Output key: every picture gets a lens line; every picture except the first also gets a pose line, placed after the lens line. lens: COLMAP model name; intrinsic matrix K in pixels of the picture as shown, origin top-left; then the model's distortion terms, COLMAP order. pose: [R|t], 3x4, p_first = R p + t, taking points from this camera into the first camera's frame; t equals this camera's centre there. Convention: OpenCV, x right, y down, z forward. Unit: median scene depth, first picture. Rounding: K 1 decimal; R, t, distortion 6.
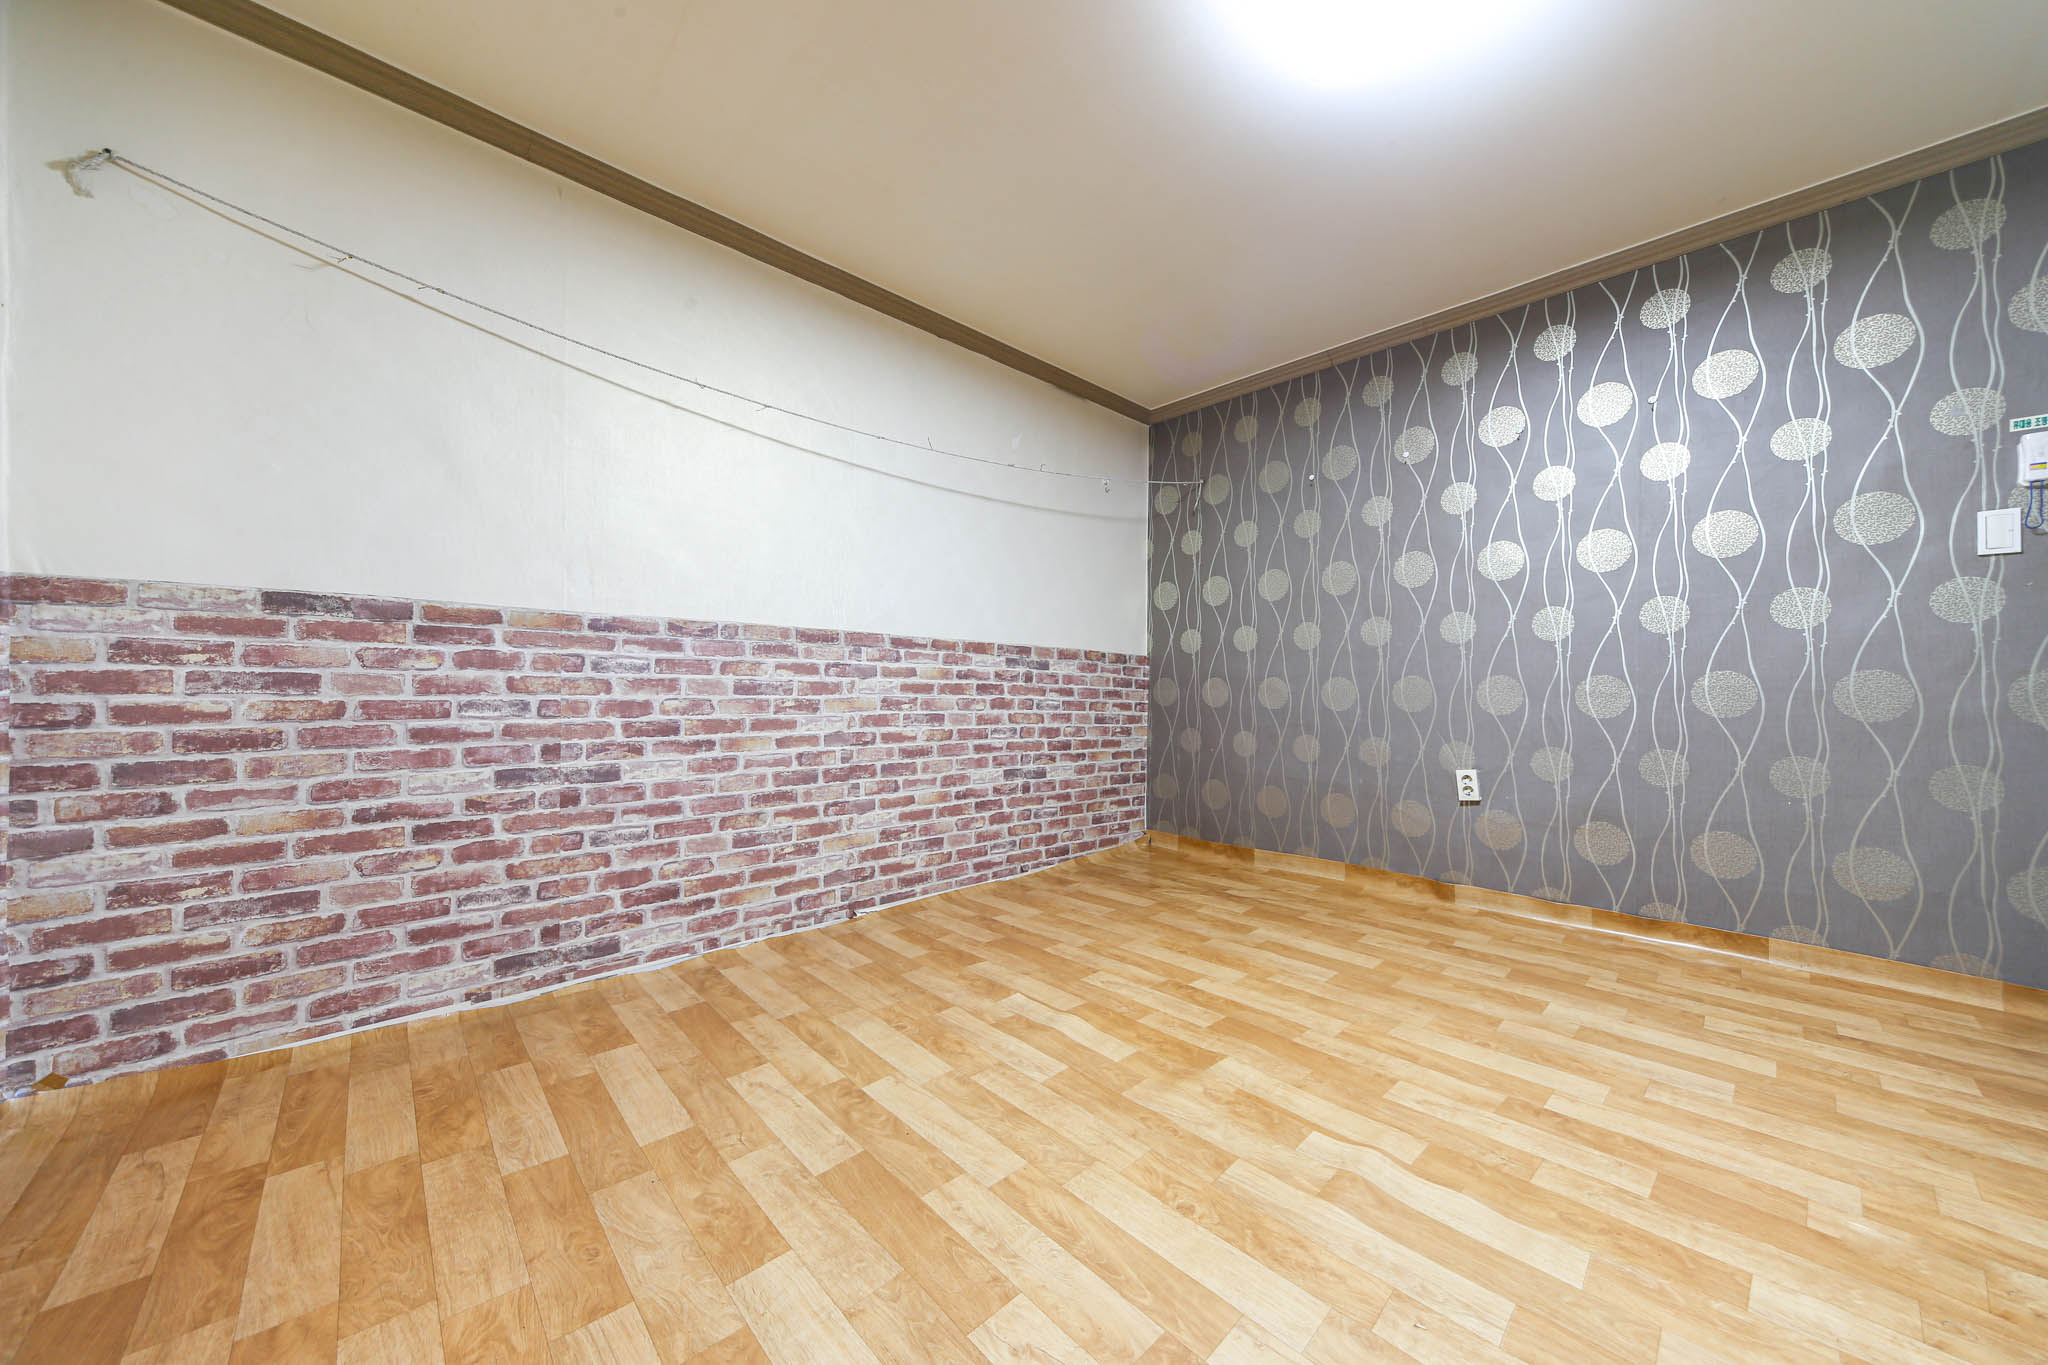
lens RADIAL K [[730.6, 0, 1028.3], [0, 730.6, 684.6], [0, 0, 1]] dist [-0.002719, 0.000186]
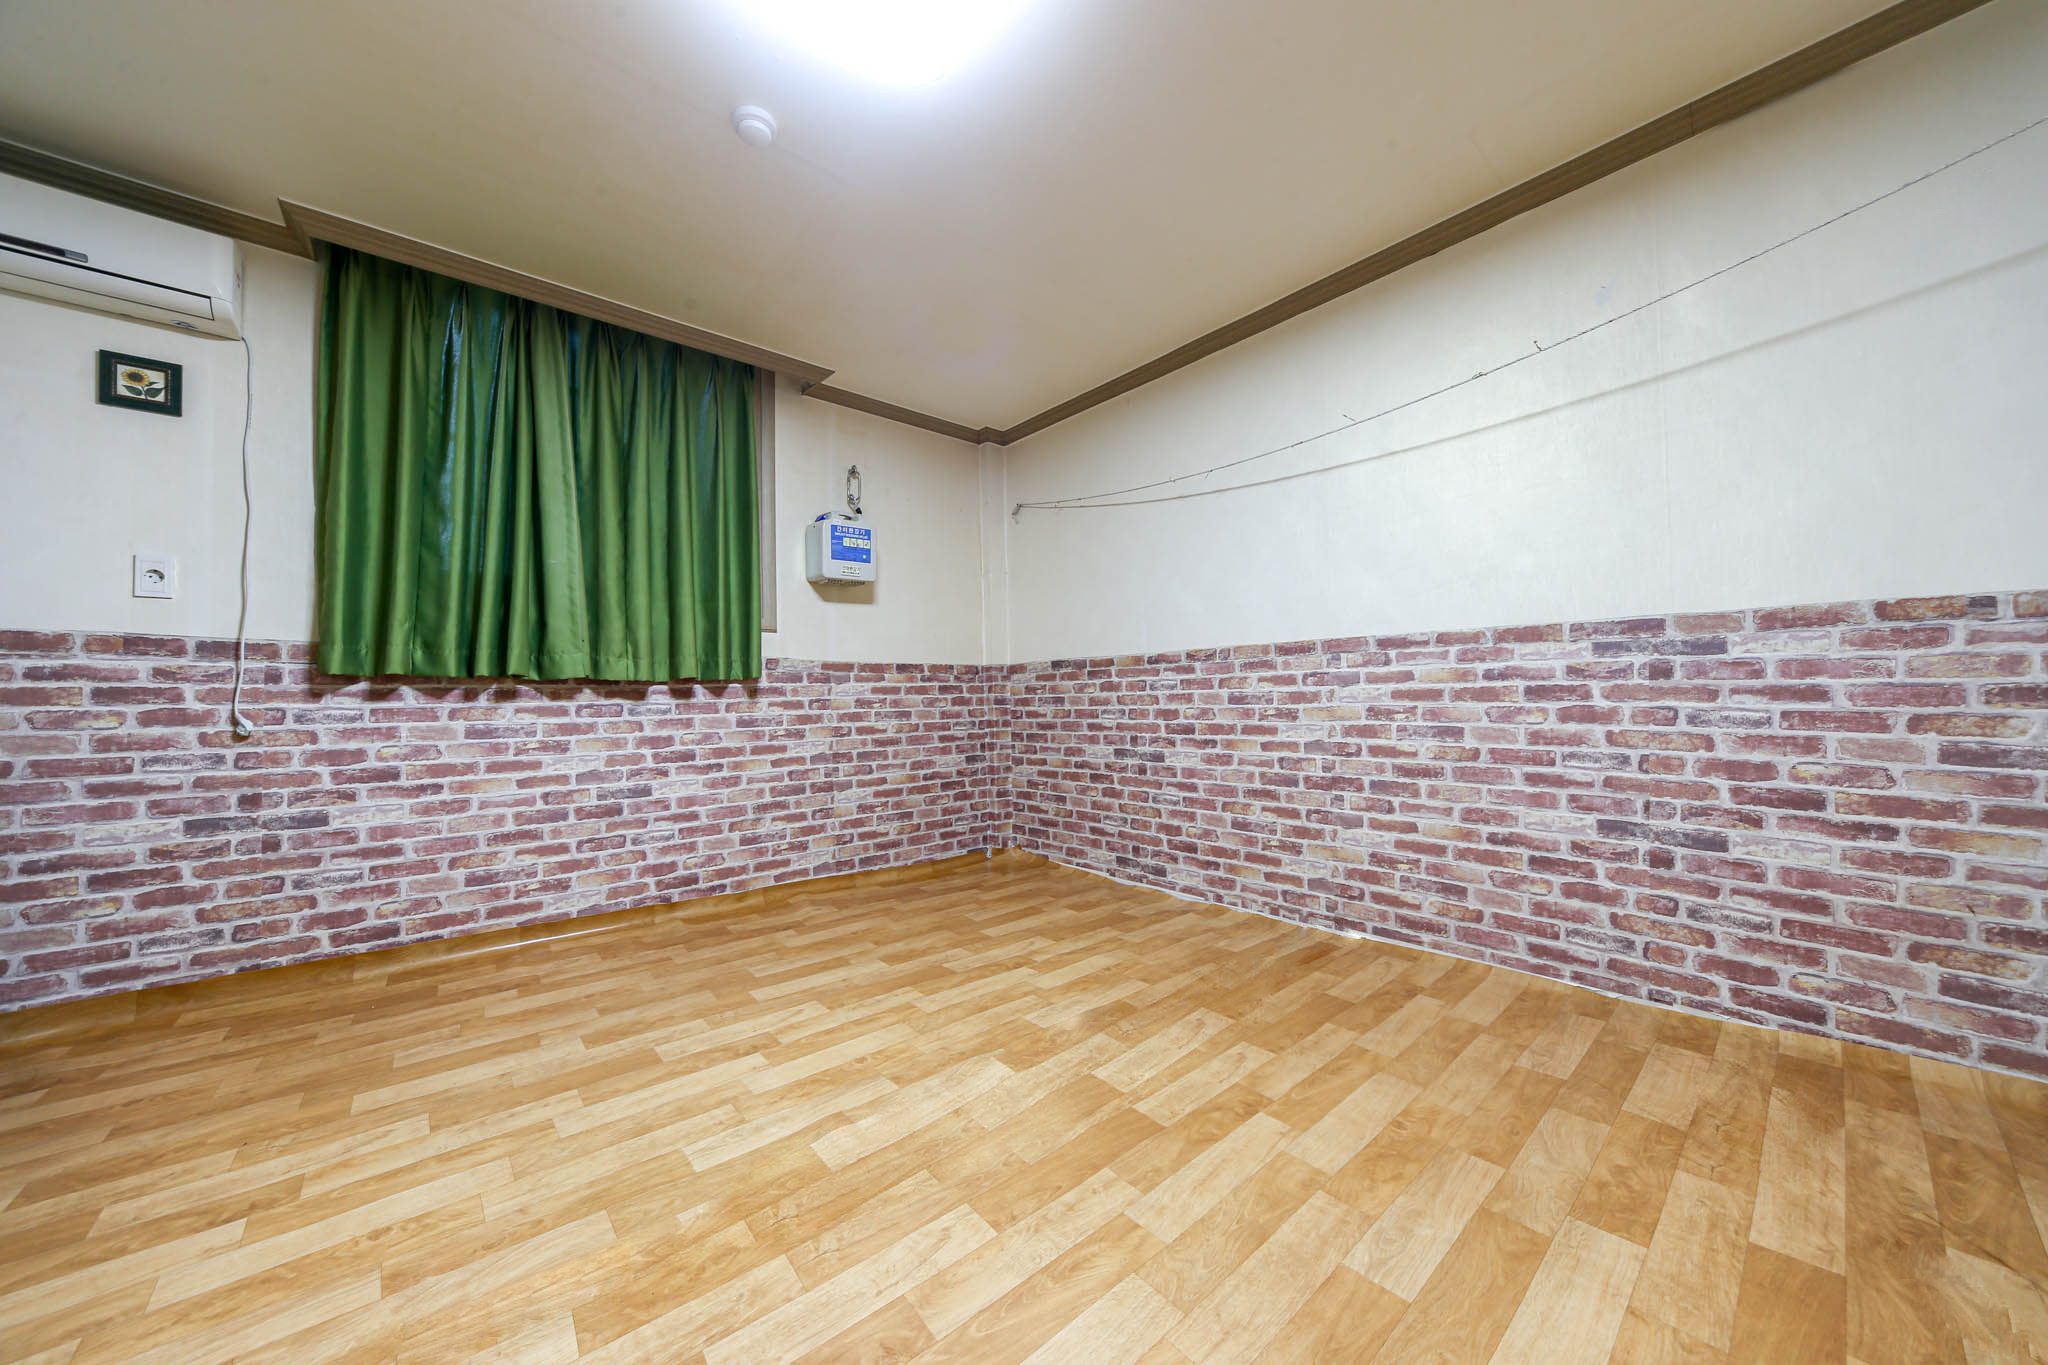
lens RADIAL K [[730.6, 0, 1028.3], [0, 730.6, 684.6], [0, 0, 1]] dist [-0.002719, 0.000186]
pose [[-0.076530, -0.027991, -0.996674, 0.830481], [0.026110, 0.999207, -0.030067, 0.008072], [0.996725, -0.028324, -0.075739, 0.726997]]
